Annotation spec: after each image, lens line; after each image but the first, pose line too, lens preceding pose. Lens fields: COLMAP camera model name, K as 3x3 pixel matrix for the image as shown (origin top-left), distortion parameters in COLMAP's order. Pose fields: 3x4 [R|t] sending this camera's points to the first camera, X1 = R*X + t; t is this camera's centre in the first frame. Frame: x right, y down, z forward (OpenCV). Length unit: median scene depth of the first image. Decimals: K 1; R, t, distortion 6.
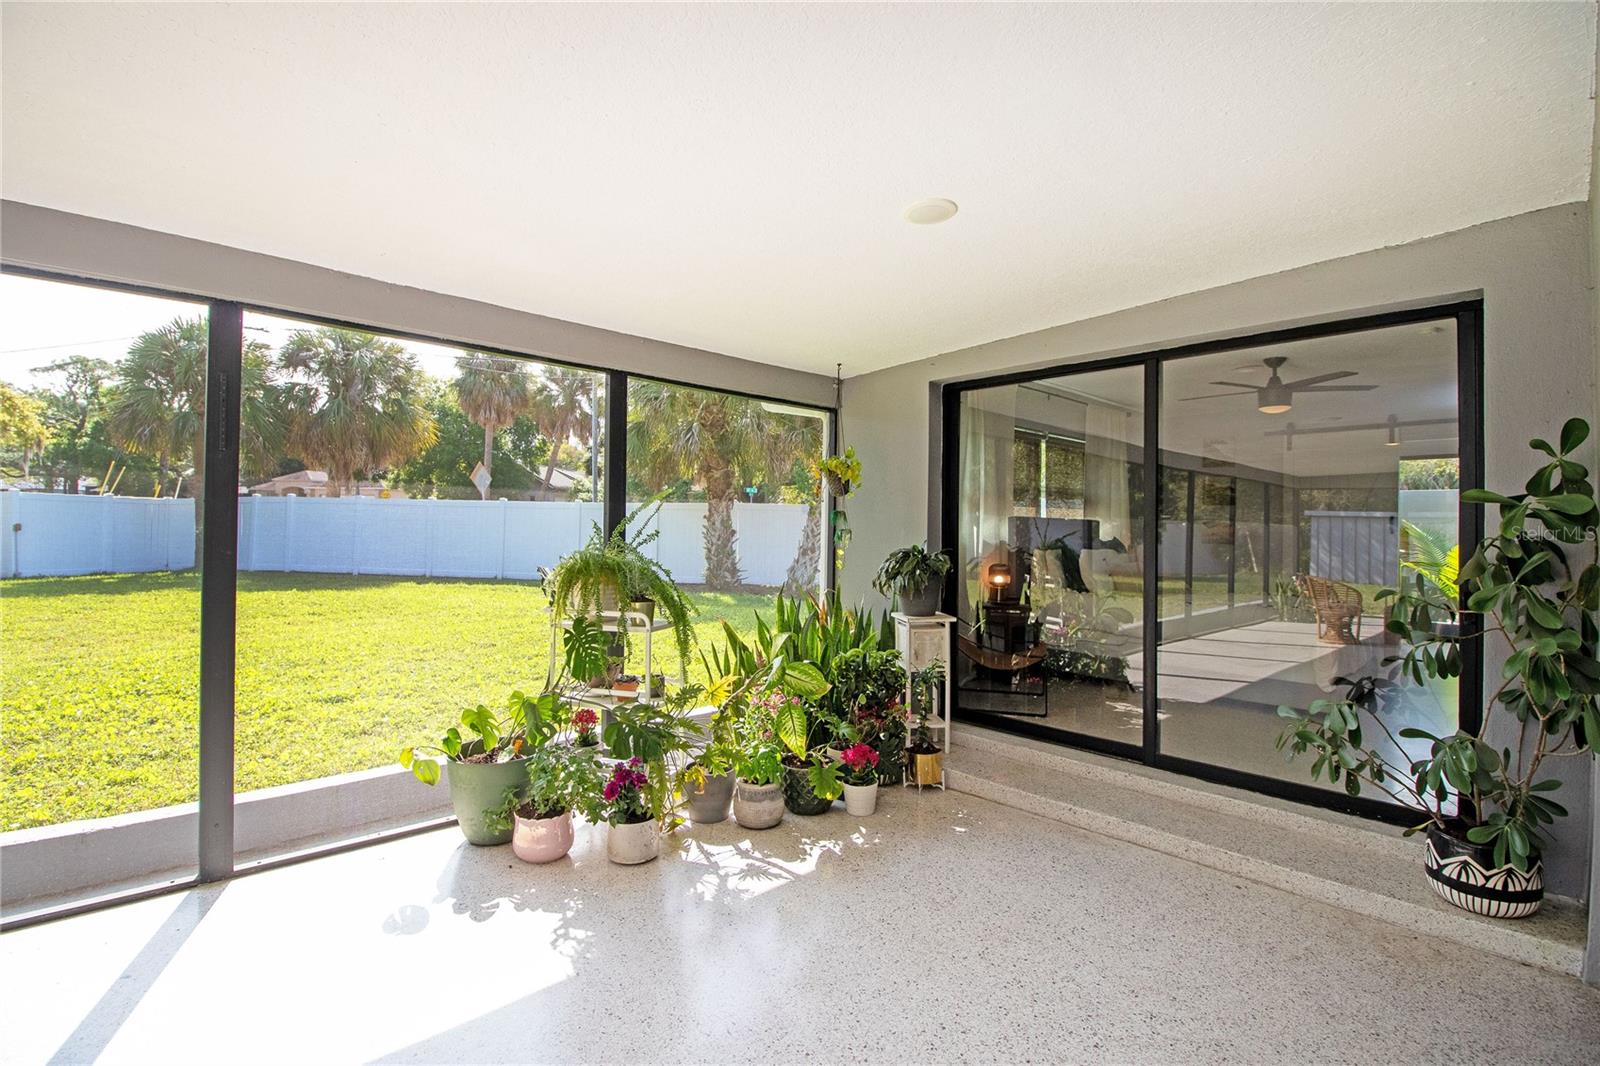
lens RADIAL K [[731.3, 0, 785.6], [0, 731.3, 518.8], [0, 0, 1]] dist [0.000367, -0.014574]
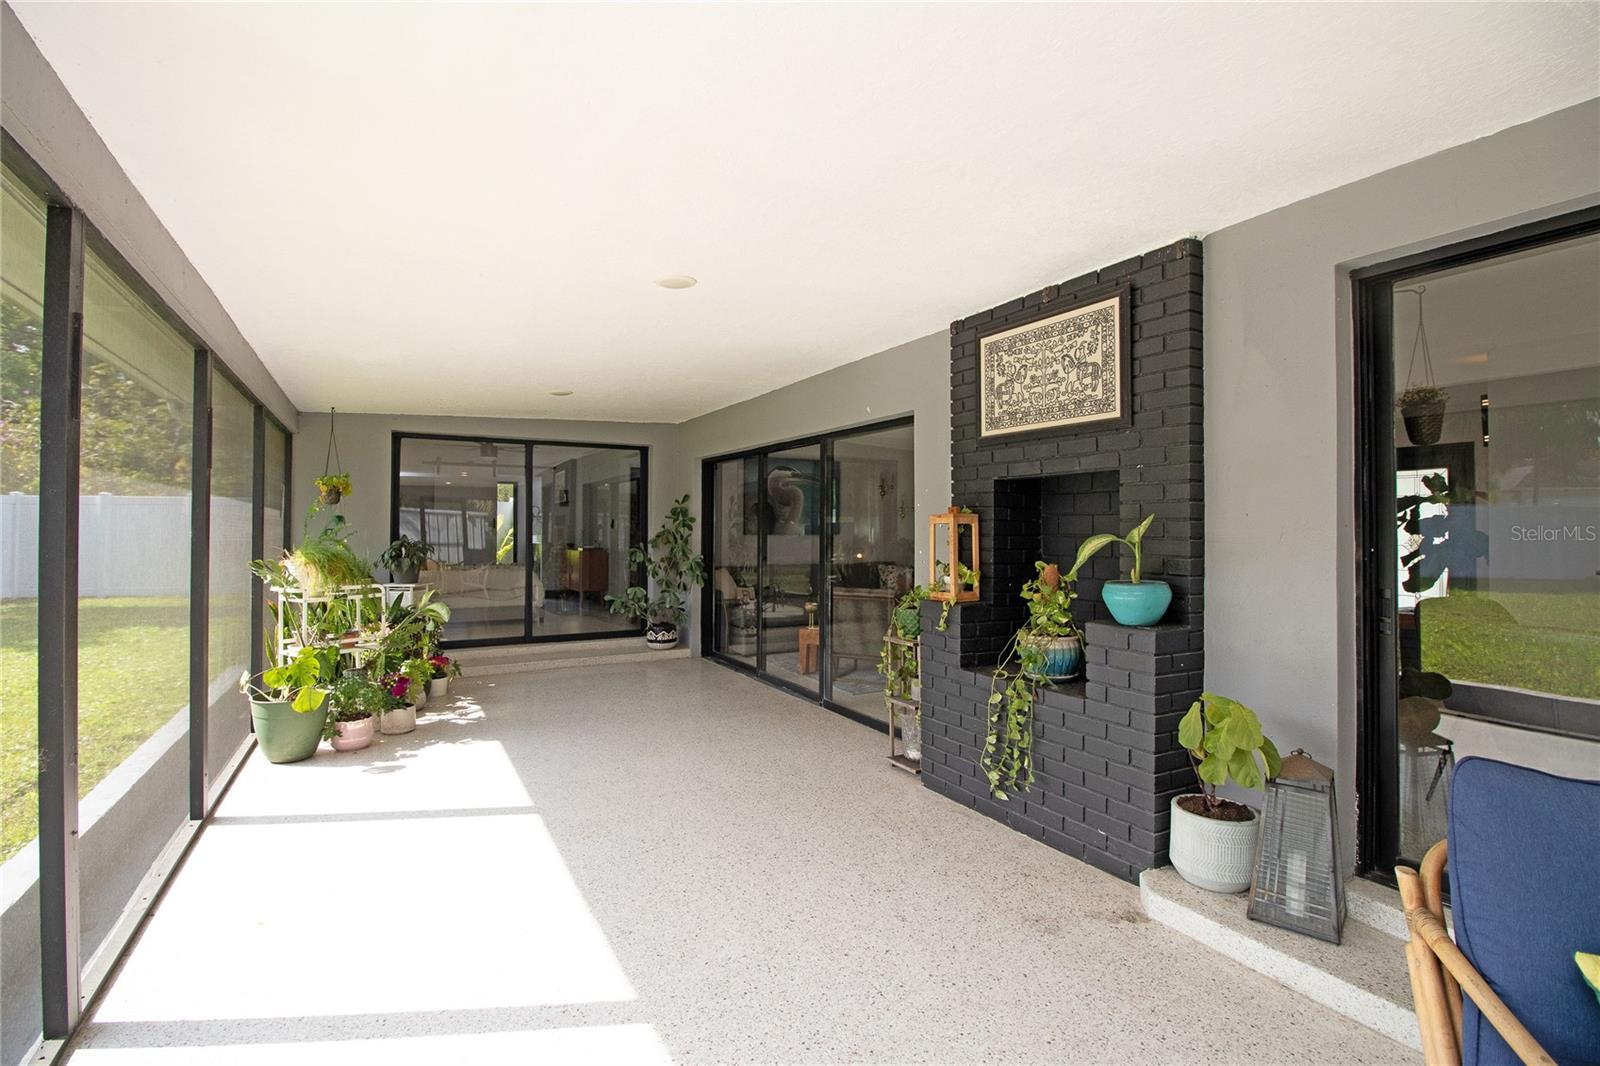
lens RADIAL K [[731.3, 0, 785.6], [0, 731.3, 518.8], [0, 0, 1]] dist [0.000367, -0.014574]
pose [[0.232308, 0.002744, 0.972638, -0.964559], [-0.009405, 0.999956, -0.000575, -0.009910], [-0.972597, -0.009015, 0.232324, -0.128087]]
